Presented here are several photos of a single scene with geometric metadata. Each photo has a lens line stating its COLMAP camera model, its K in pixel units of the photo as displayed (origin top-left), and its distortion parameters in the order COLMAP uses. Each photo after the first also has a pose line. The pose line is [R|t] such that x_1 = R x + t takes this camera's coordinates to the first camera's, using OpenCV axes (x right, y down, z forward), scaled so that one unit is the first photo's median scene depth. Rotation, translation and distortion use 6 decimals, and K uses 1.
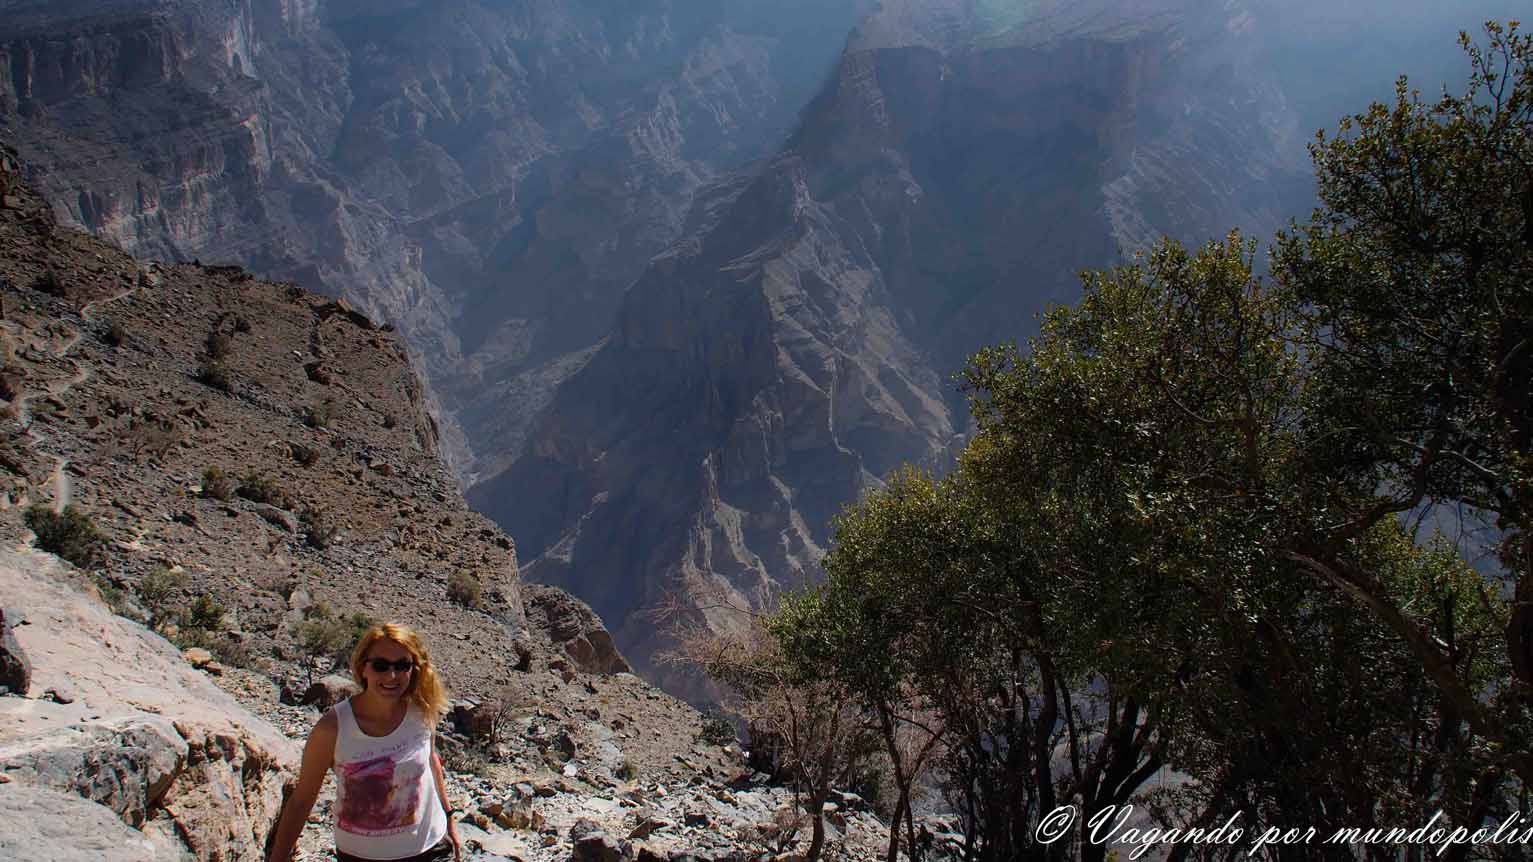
lens RADIAL K [[1290.7, 0, 774.5], [0, 1290.7, 423.1], [0, 0, 1]] dist [-0.028363, 0.004322]
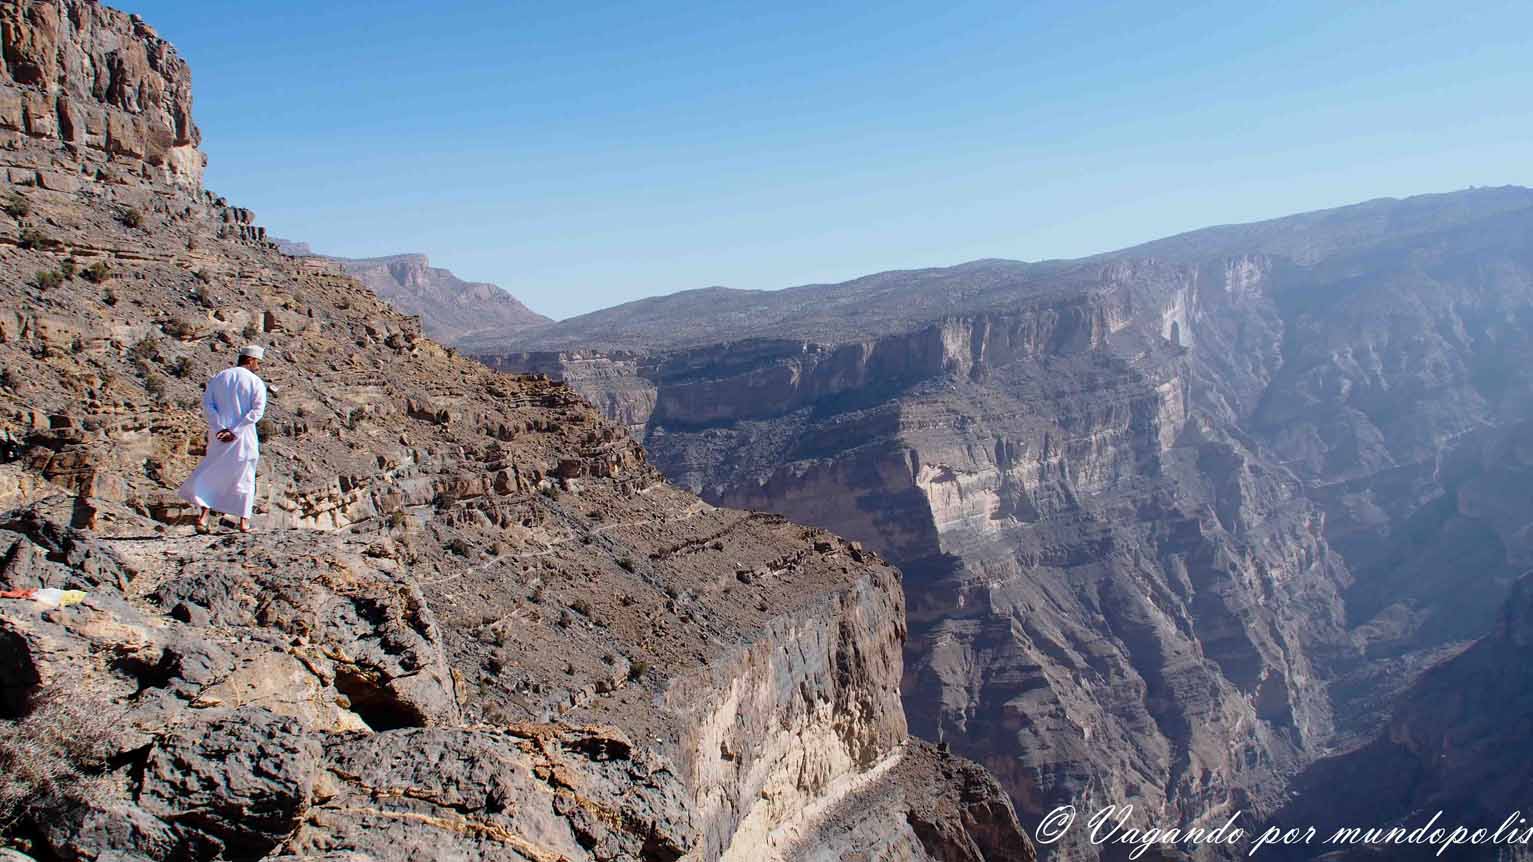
lens RADIAL K [[1290.7, 0, 776.2], [0, 1290.7, 429.6], [0, 0, 1]] dist [-0.028363, 0.004322]
pose [[0.755626, 0.050102, -0.653084, 0.055405], [-0.173044, 0.976915, -0.125269, -0.001447], [0.631732, 0.207668, 0.746853, -0.023211]]
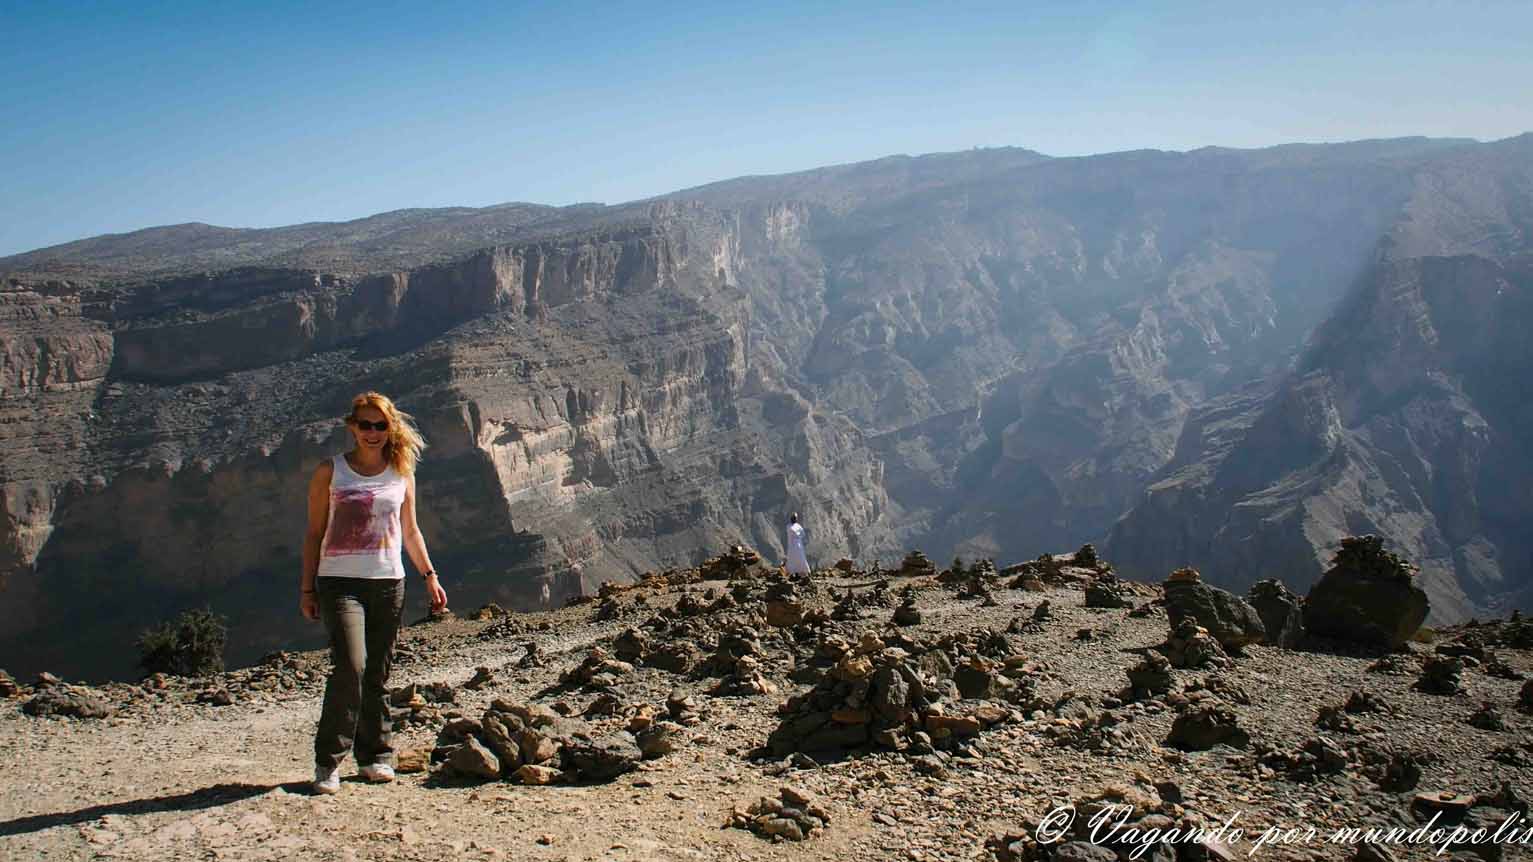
lens RADIAL K [[1290.7, 0, 772.1], [0, 1290.7, 426.0], [0, 0, 1]] dist [-0.028363, 0.004322]
pose [[0.942421, 0.037150, -0.332358, -0.036061], [-0.092116, 0.984204, -0.151188, -0.009543], [0.321491, 0.173098, 0.930957, 0.074477]]
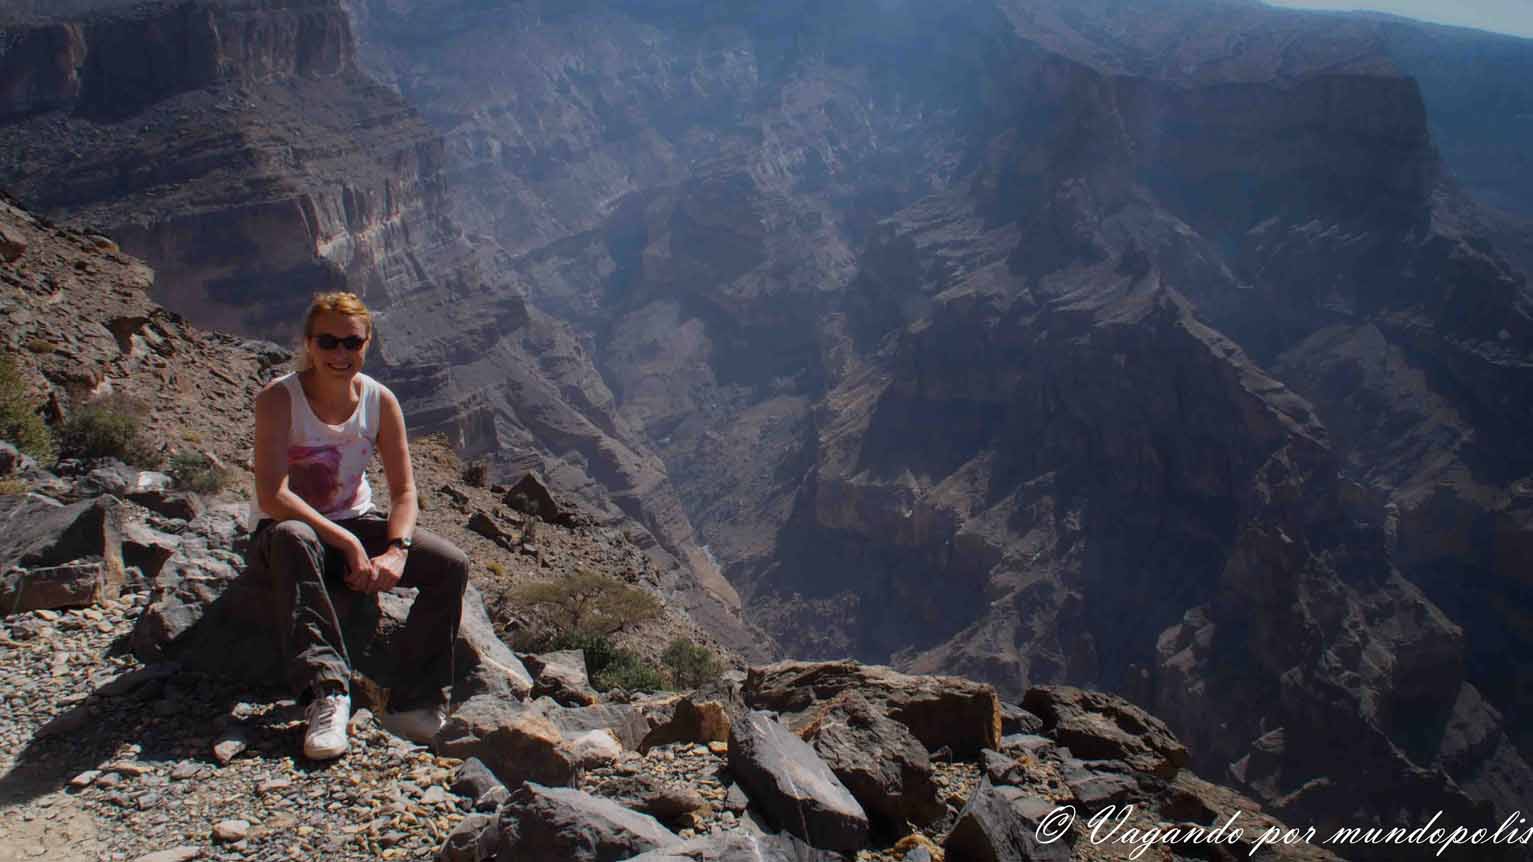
lens RADIAL K [[1290.7, 0, 771.2], [0, 1290.7, 419.9], [0, 0, 1]] dist [-0.028363, 0.004322]
pose [[0.994789, 0.012194, 0.101220, -0.220130], [-0.006858, 0.998576, -0.052904, 0.000463], [-0.101721, 0.051934, 0.993456, 0.123799]]
